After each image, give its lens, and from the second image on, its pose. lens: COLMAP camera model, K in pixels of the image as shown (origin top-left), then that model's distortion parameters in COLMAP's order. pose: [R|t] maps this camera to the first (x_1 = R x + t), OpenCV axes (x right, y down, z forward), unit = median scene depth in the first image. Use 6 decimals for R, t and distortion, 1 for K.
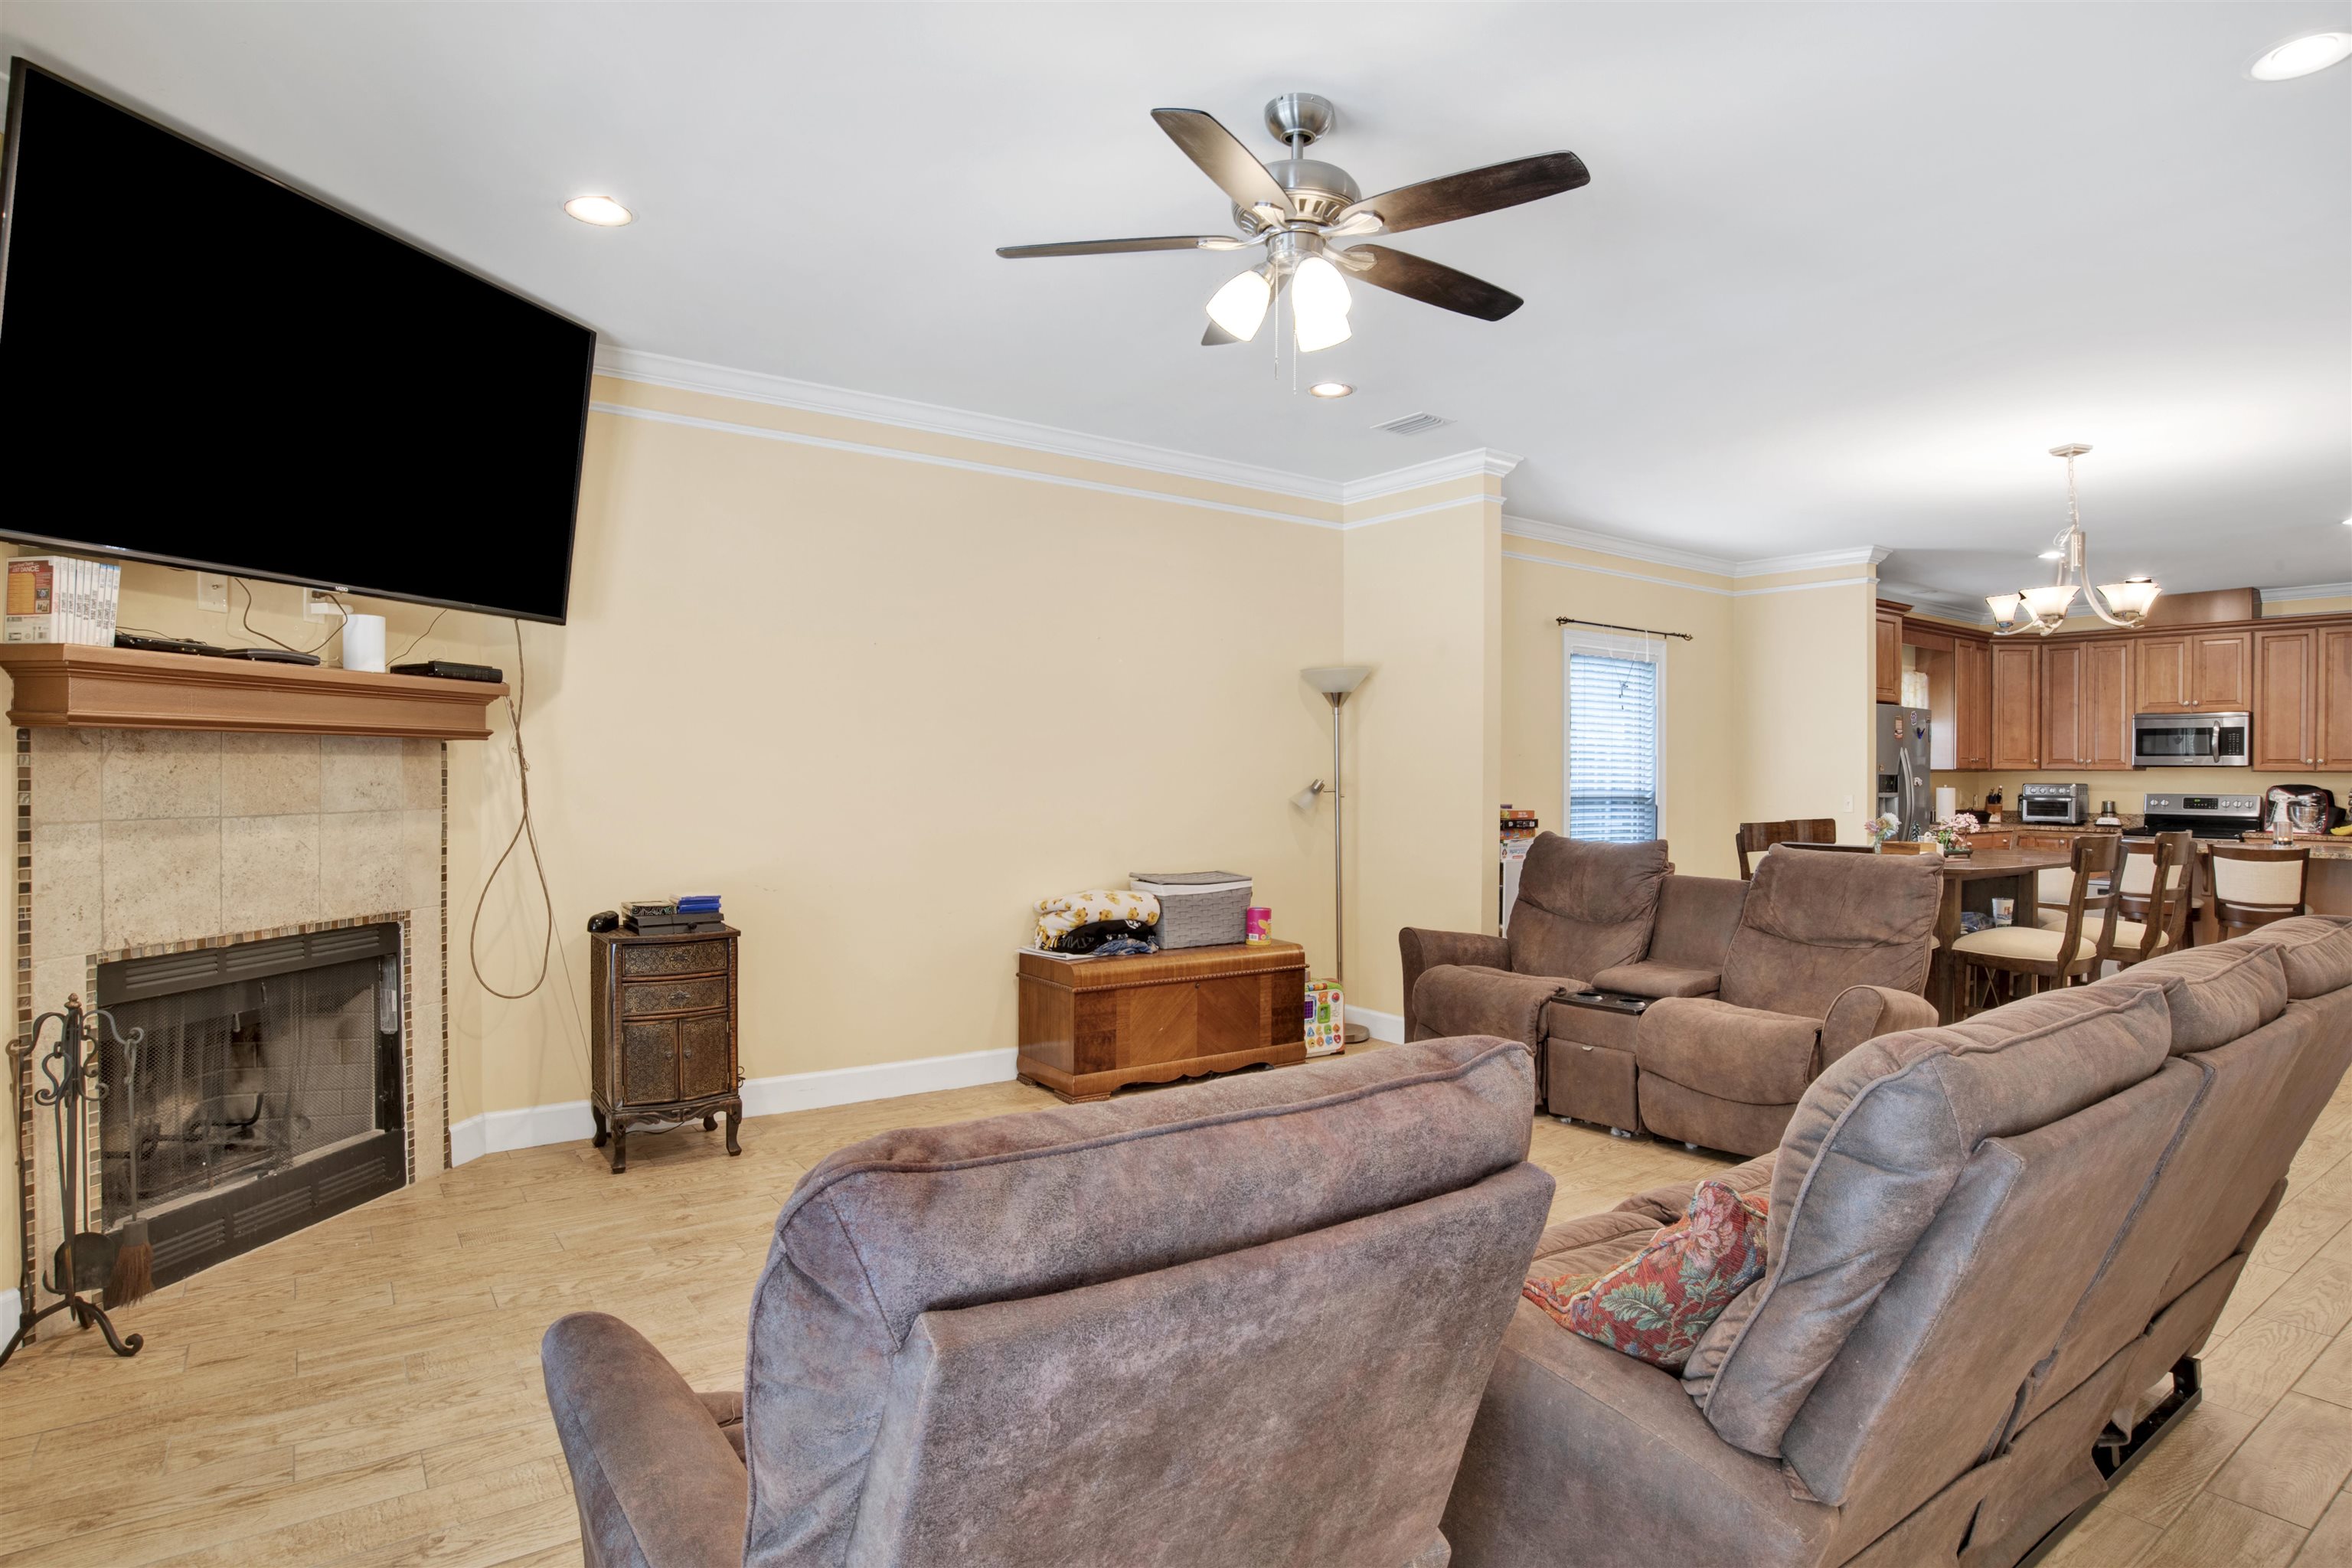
lens RADIAL K [[1234.8, 0, 1190.6], [0, 1234.8, 774.5], [0, 0, 1]] dist [-0.072186, 0.023561]
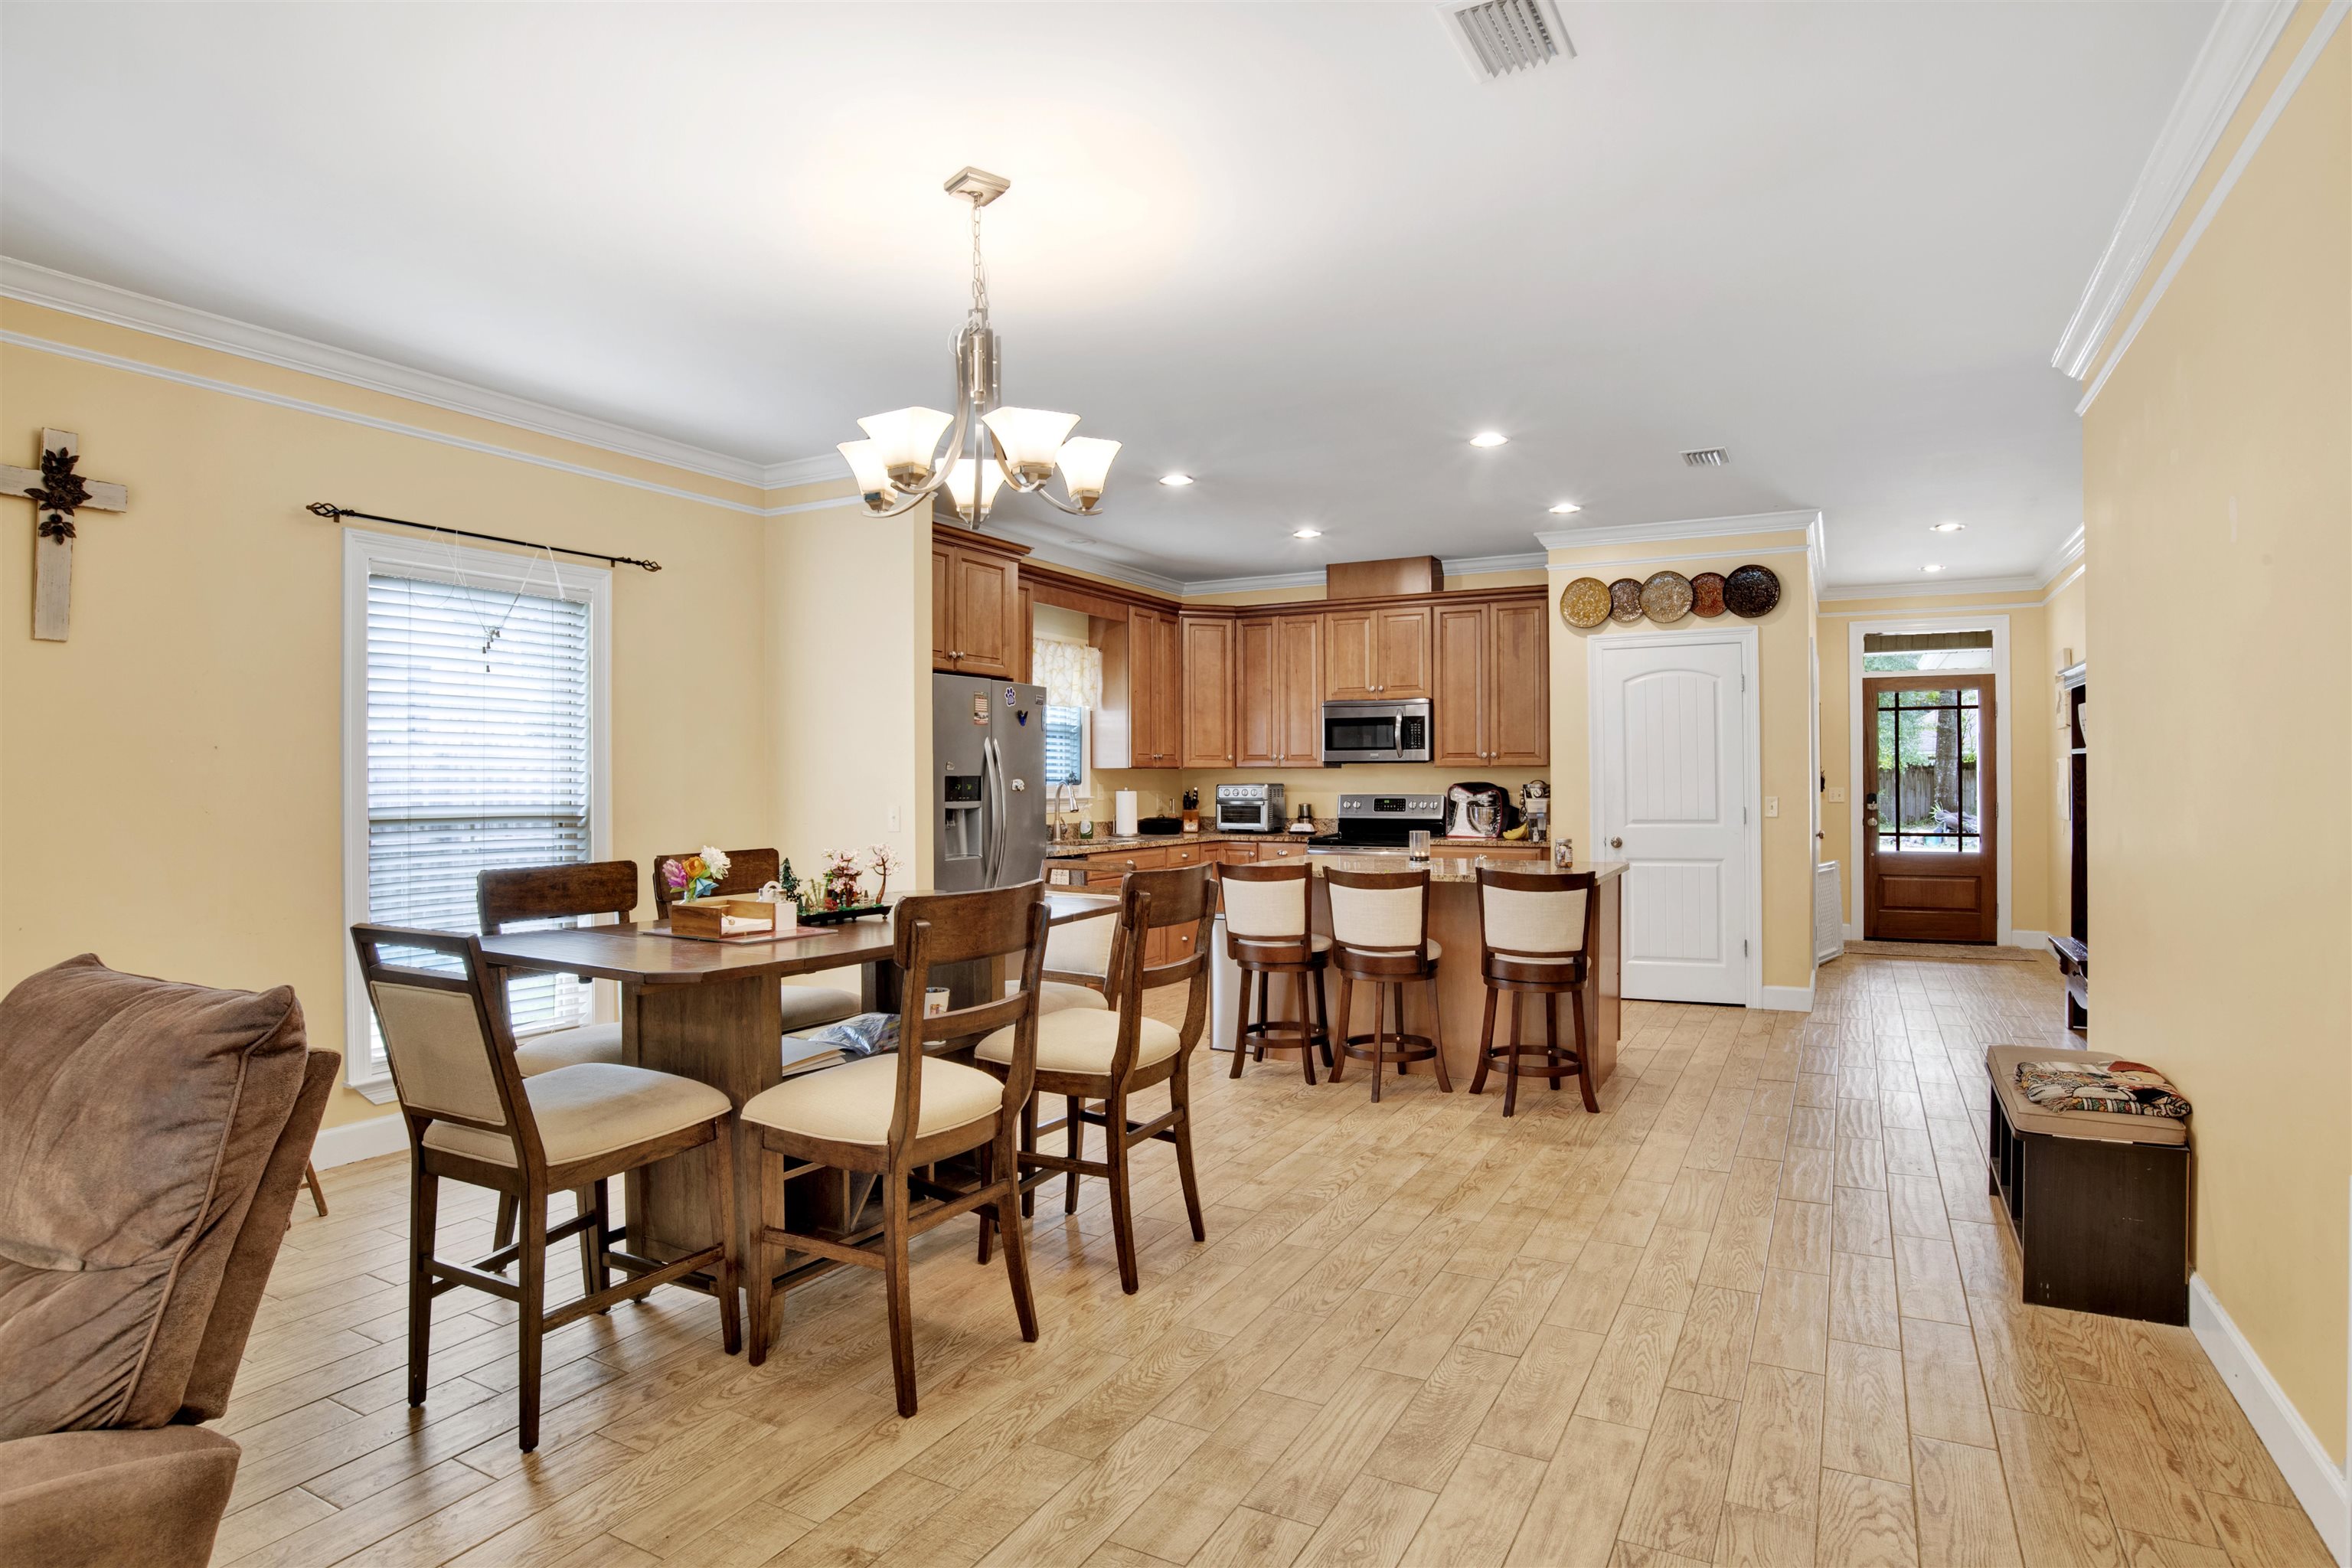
lens RADIAL K [[1234.8, 0, 1196.5], [0, 1234.8, 785.0], [0, 0, 1]] dist [-0.072186, 0.023561]
pose [[0.897017, -0.013640, 0.441786, 0.581936], [0.011674, 0.999906, 0.007168, 0.003101], [-0.441843, -0.001273, 0.897092, 0.451255]]
